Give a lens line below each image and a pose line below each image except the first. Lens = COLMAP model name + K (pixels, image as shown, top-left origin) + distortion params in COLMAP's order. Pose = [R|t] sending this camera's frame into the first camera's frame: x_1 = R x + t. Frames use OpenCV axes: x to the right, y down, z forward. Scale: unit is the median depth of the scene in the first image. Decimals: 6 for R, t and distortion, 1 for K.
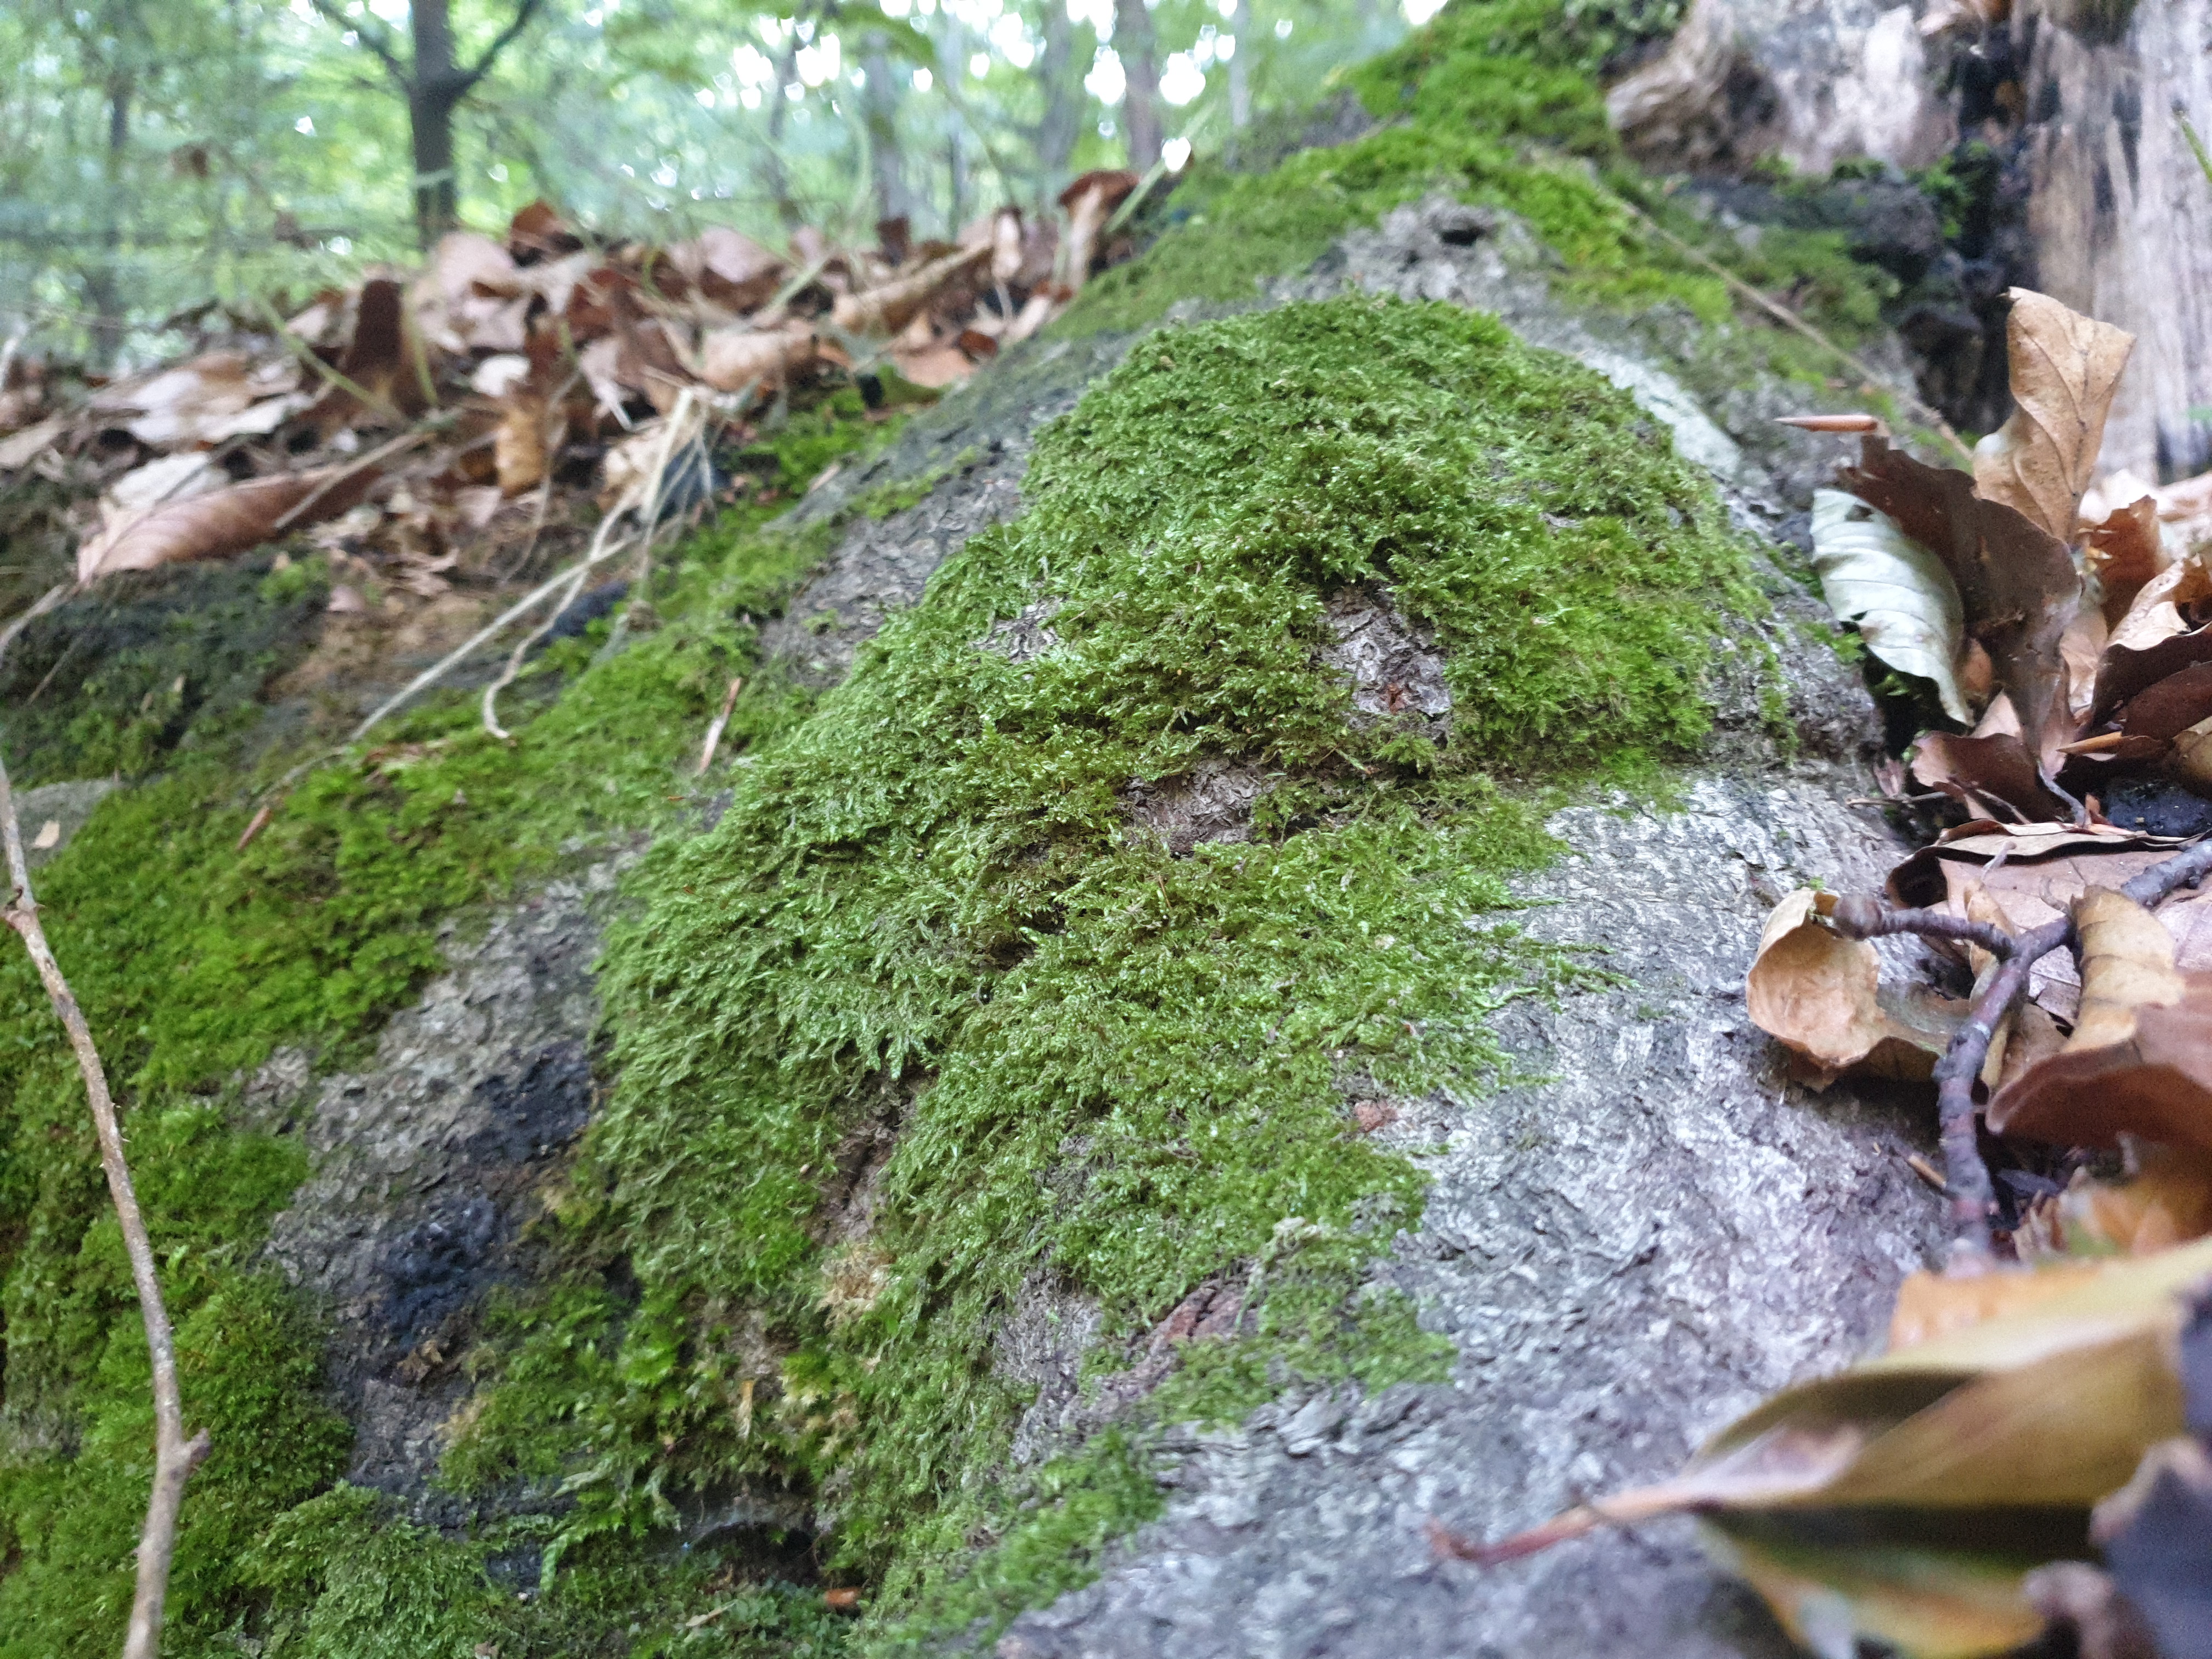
lens RADIAL K [[1656.0, 0, 1101.5], [0, 1656.0, 832.1], [0, 0, 1]] dist [-0.002213, -0.006805]
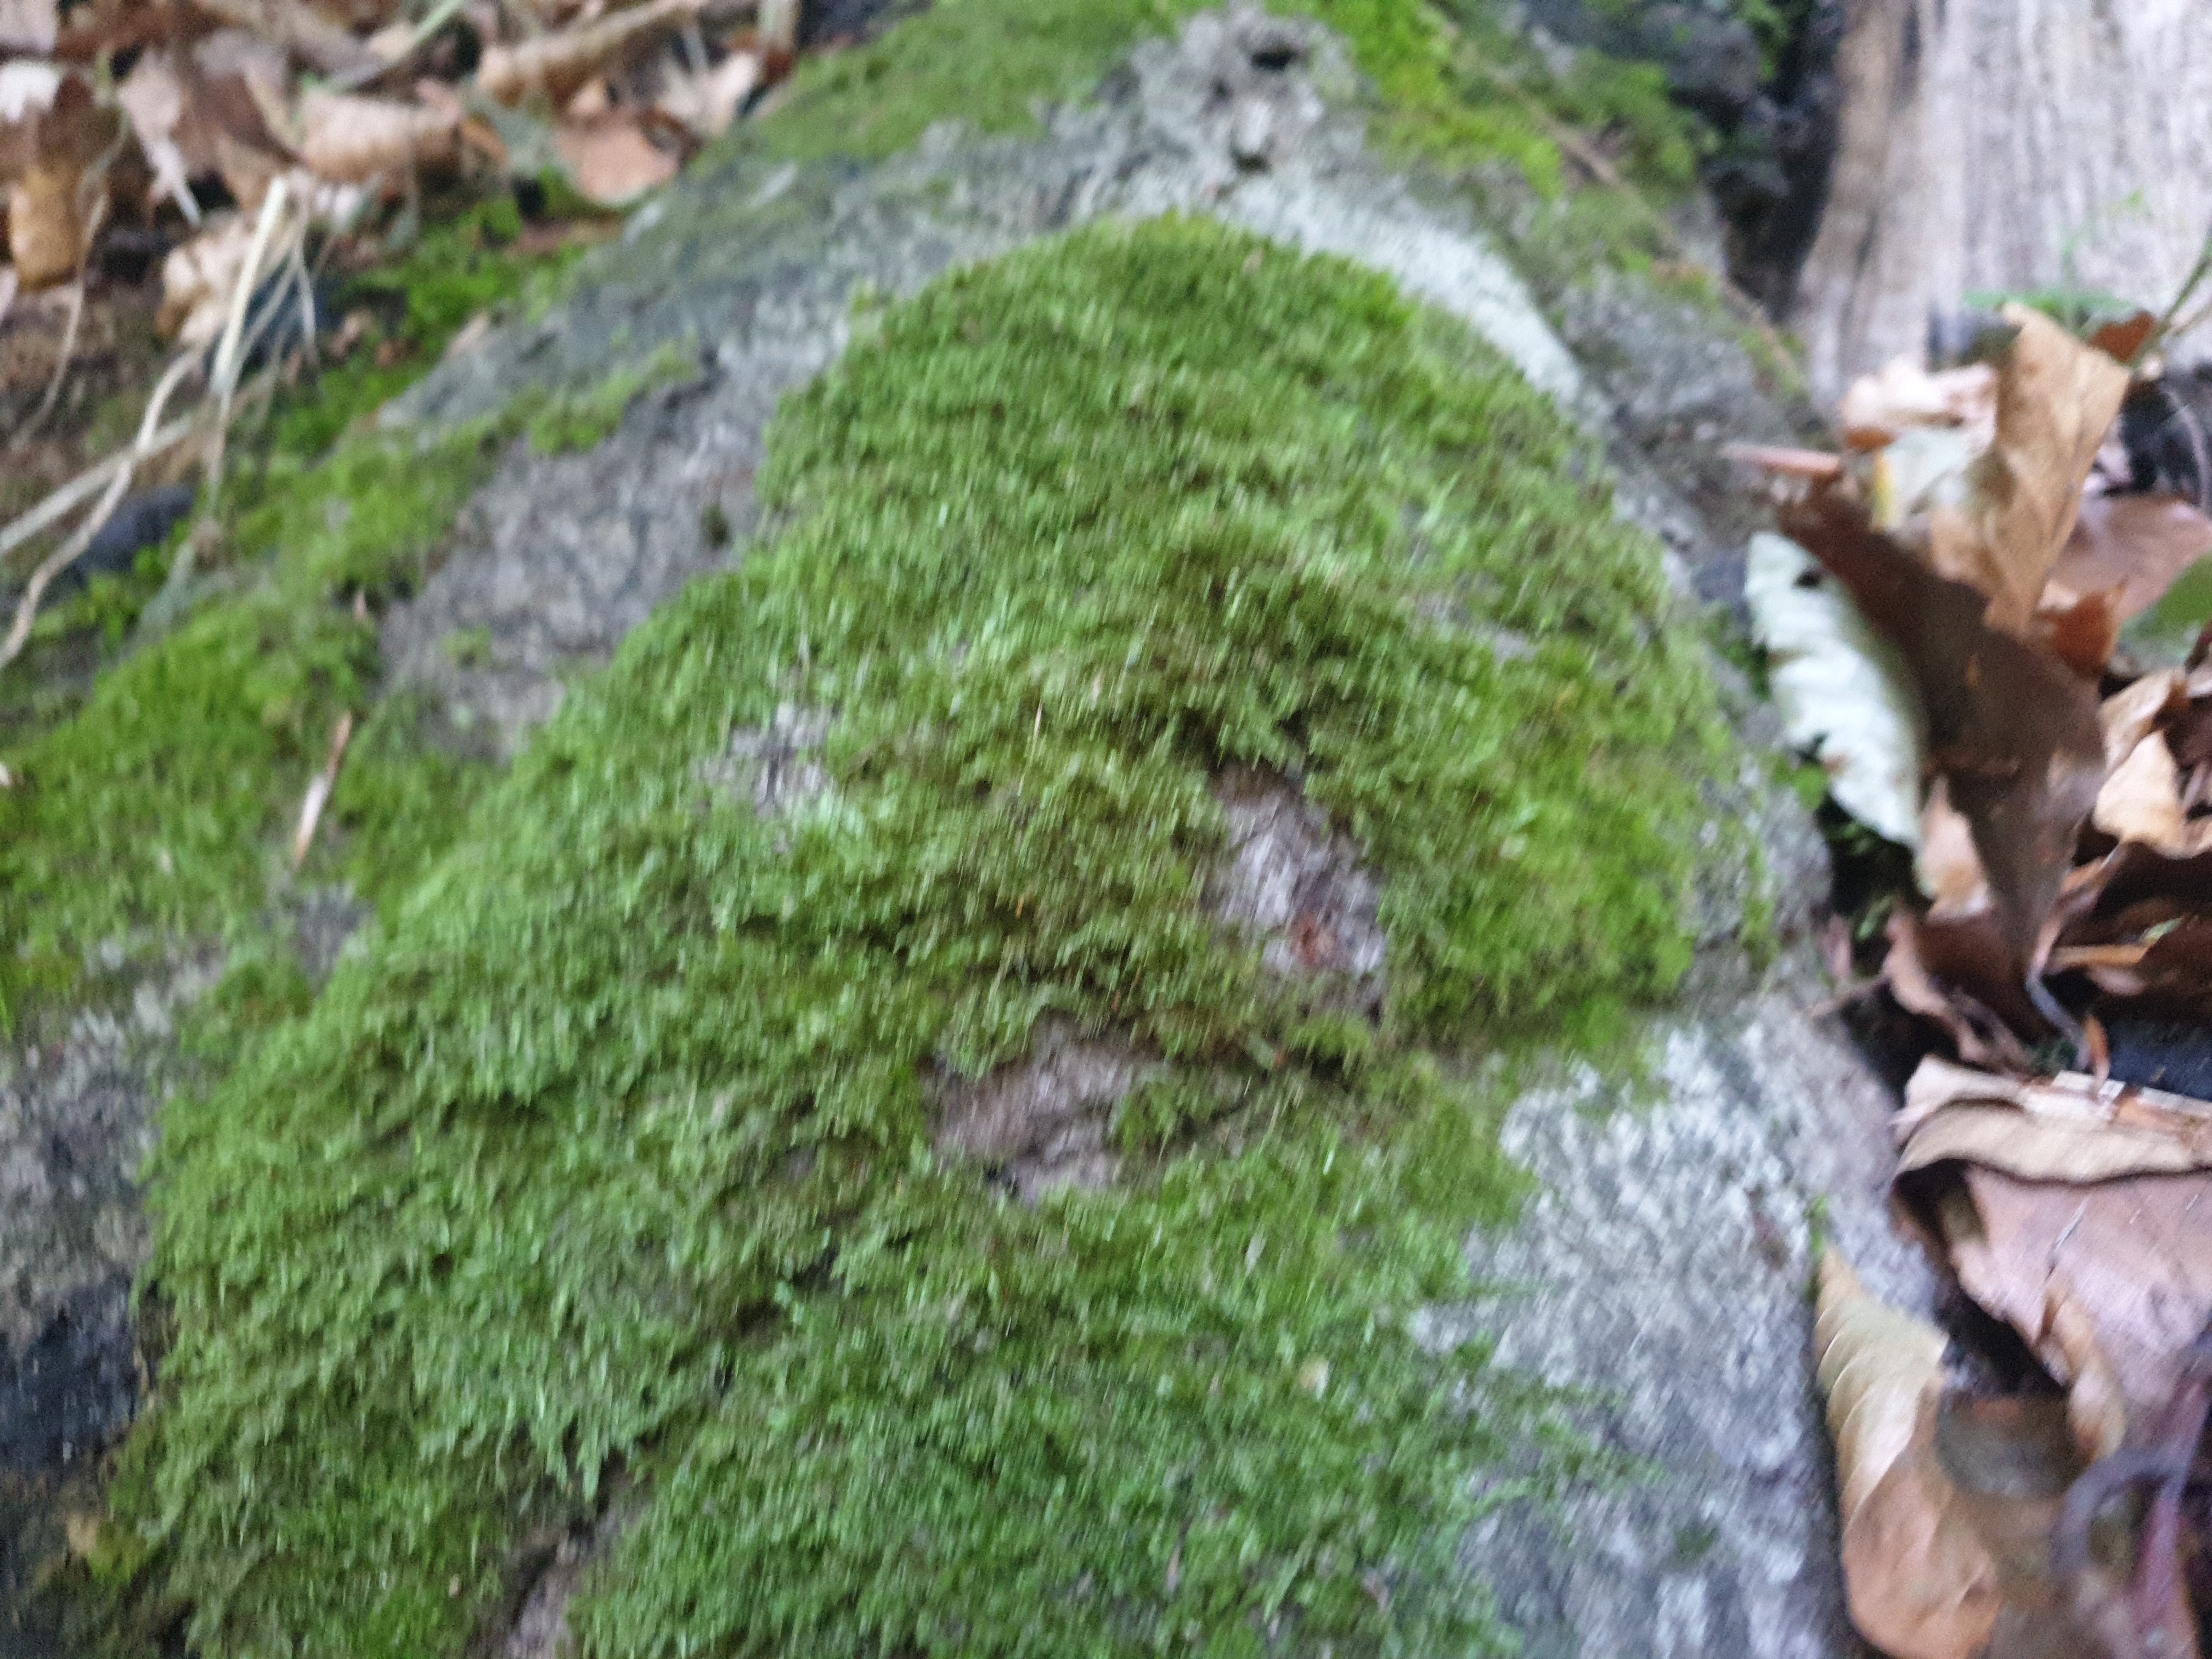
lens RADIAL K [[1740.3, 0, 1028.7], [0, 1740.3, 828.7], [0, 0, 1]] dist [-0.028471, 0.006194]
pose [[0.986310, 0.033788, 0.161401, -0.058779], [-0.056964, 0.988340, 0.141203, -0.202780], [-0.154748, -0.148464, 0.976735, 0.256148]]
